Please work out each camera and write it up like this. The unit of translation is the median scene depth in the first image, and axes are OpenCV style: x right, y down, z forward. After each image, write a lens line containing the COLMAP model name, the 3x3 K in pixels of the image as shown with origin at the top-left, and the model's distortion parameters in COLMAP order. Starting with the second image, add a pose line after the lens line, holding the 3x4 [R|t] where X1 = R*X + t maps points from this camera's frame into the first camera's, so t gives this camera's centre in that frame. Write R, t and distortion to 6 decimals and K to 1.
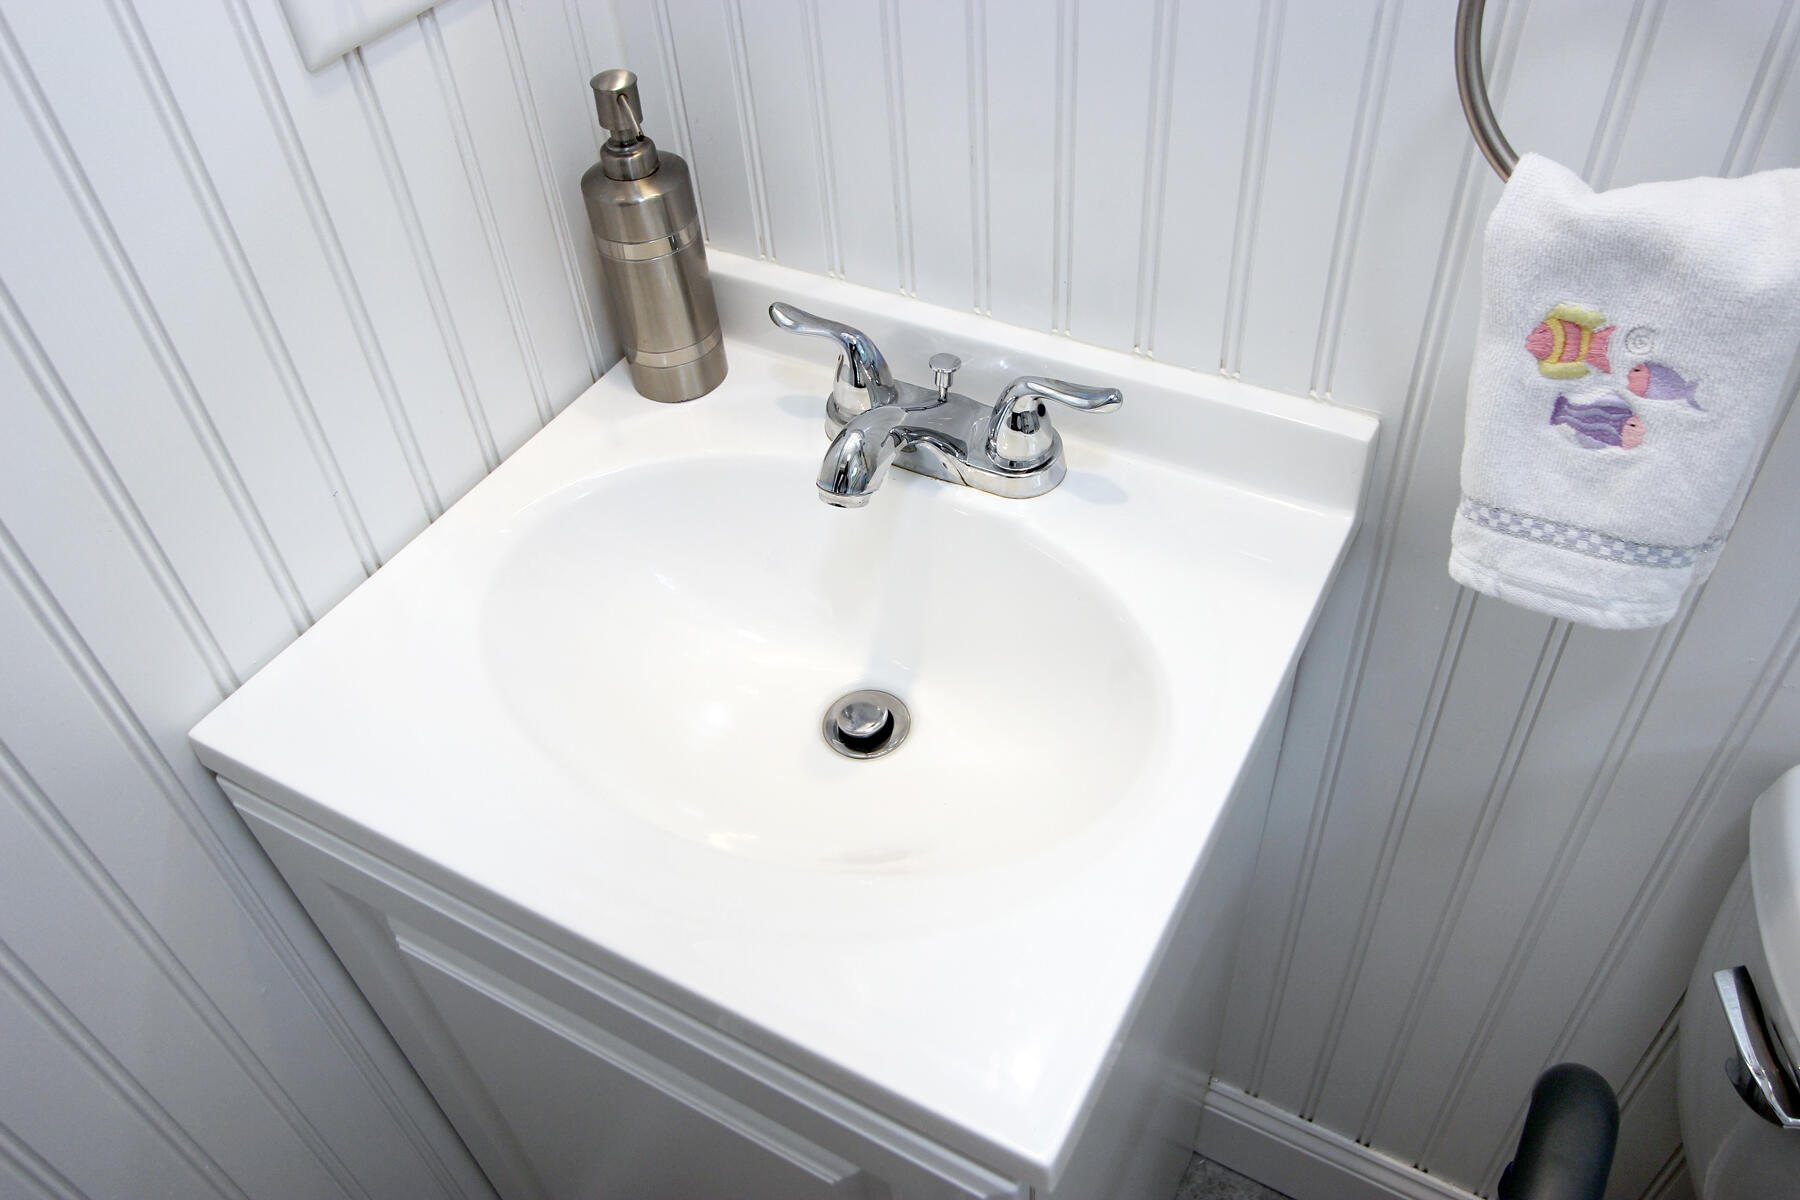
lens RADIAL K [[1383.8, 0, 927.0], [0, 1383.8, 600.1], [0, 0, 1]] dist [-0.011092, -0.002355]
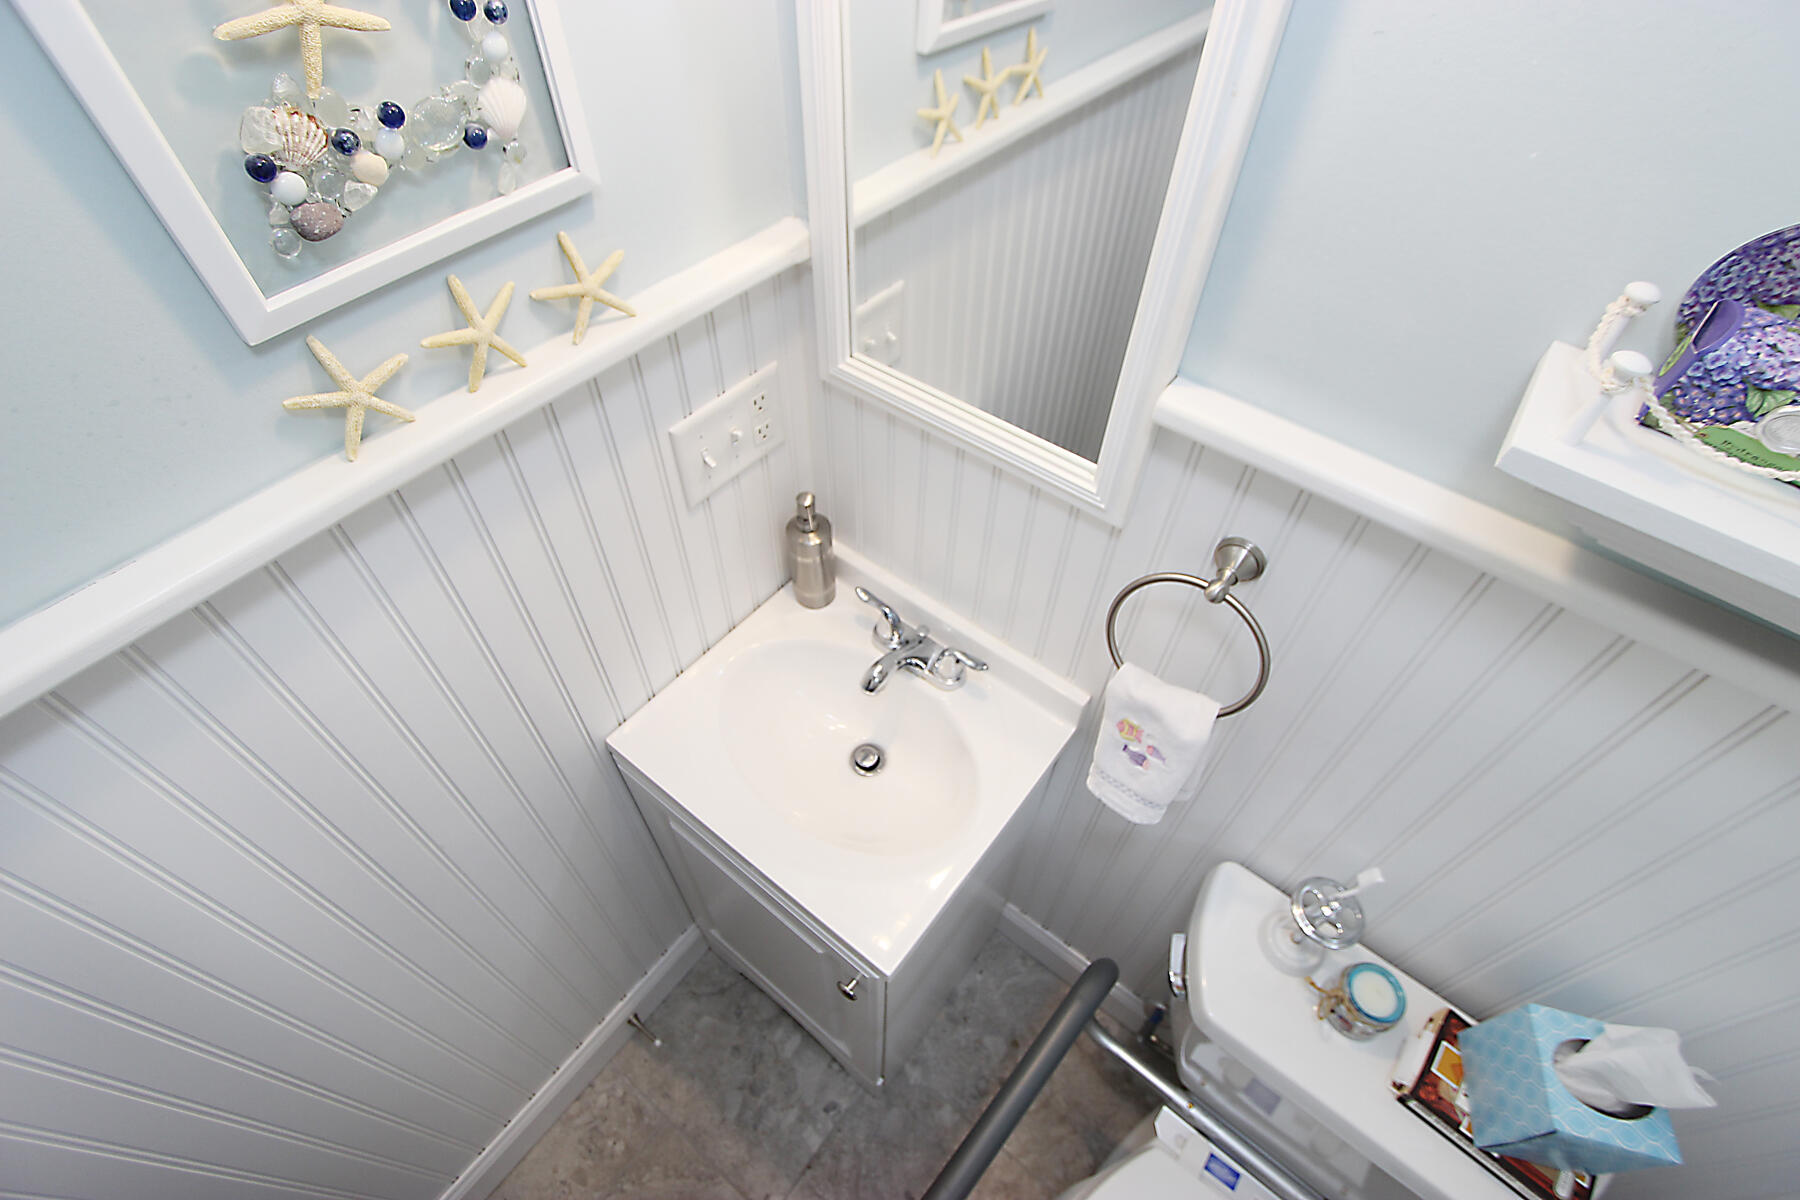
lens RADIAL K [[855.9, 0, 907.0], [0, 855.9, 621.2], [0, 0, 1]] dist [-0.012177, -0.000200]
pose [[0.984441, 0.173099, -0.030220, 0.026858], [-0.168336, 0.978360, 0.120308, -0.353276], [0.050392, -0.113349, 0.992277, -0.464151]]
